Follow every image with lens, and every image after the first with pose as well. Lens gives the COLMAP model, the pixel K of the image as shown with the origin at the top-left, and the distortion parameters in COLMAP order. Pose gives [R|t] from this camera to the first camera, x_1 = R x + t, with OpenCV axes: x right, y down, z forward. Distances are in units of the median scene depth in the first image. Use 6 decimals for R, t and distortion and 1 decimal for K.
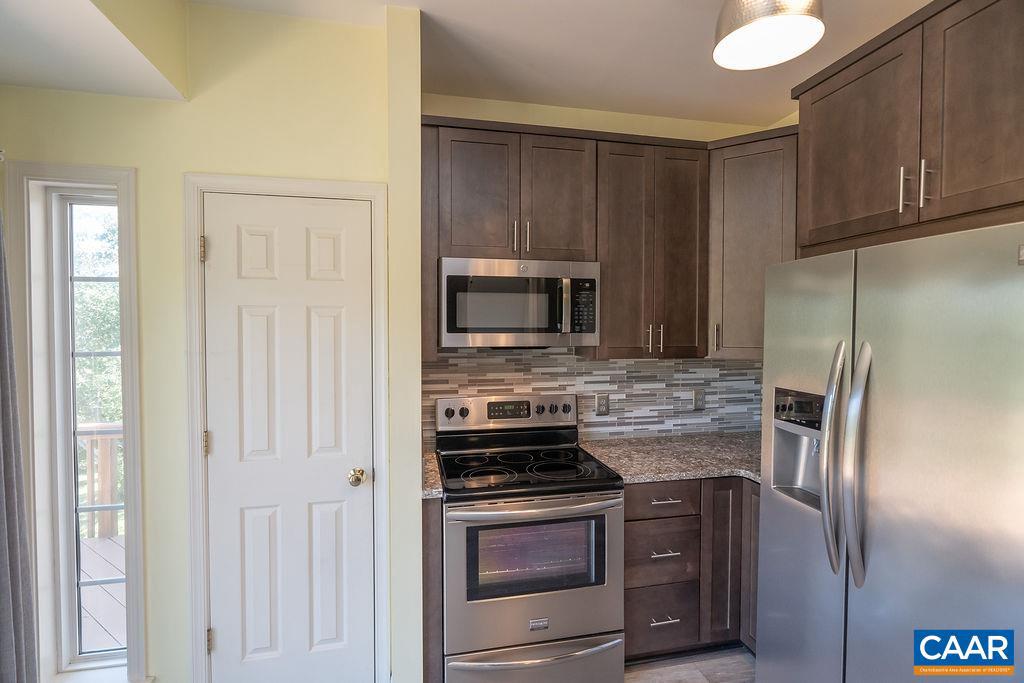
lens RADIAL K [[462.6, 0, 510.8], [0, 462.6, 338.0], [0, 0, 1]] dist [-0.009736, 0.002740]
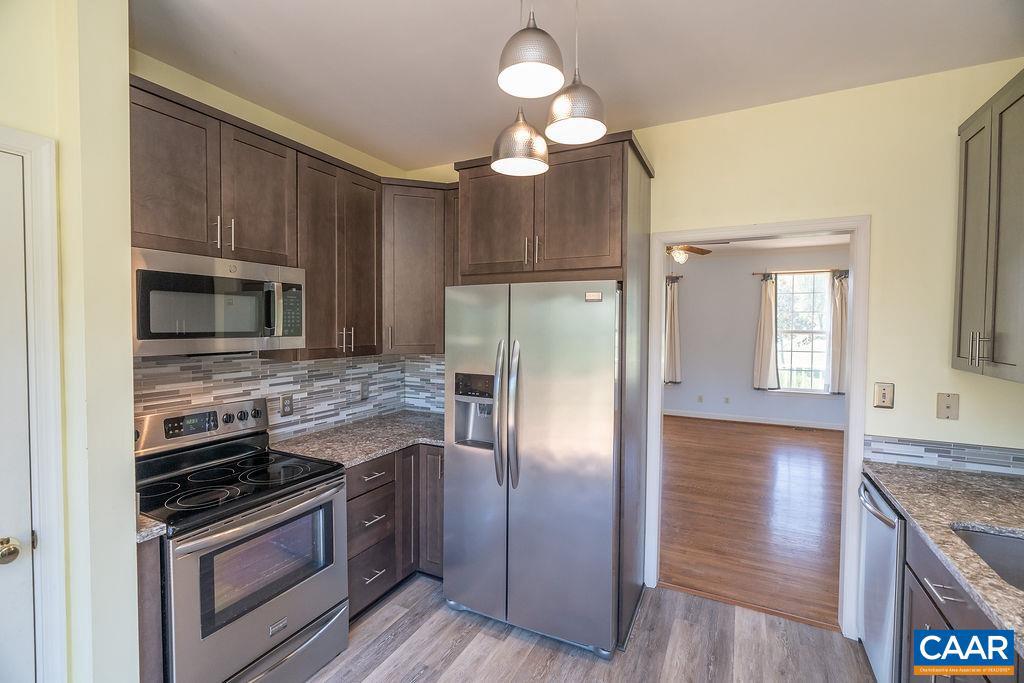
lens RADIAL K [[462.6, 0, 493.8], [0, 462.6, 337.6], [0, 0, 1]] dist [-0.009736, 0.002740]
pose [[0.640681, -0.021187, 0.767515, -0.344061], [0.015169, 0.999773, 0.014936, -0.016225], [-0.767657, 0.002073, 0.640857, -0.006616]]
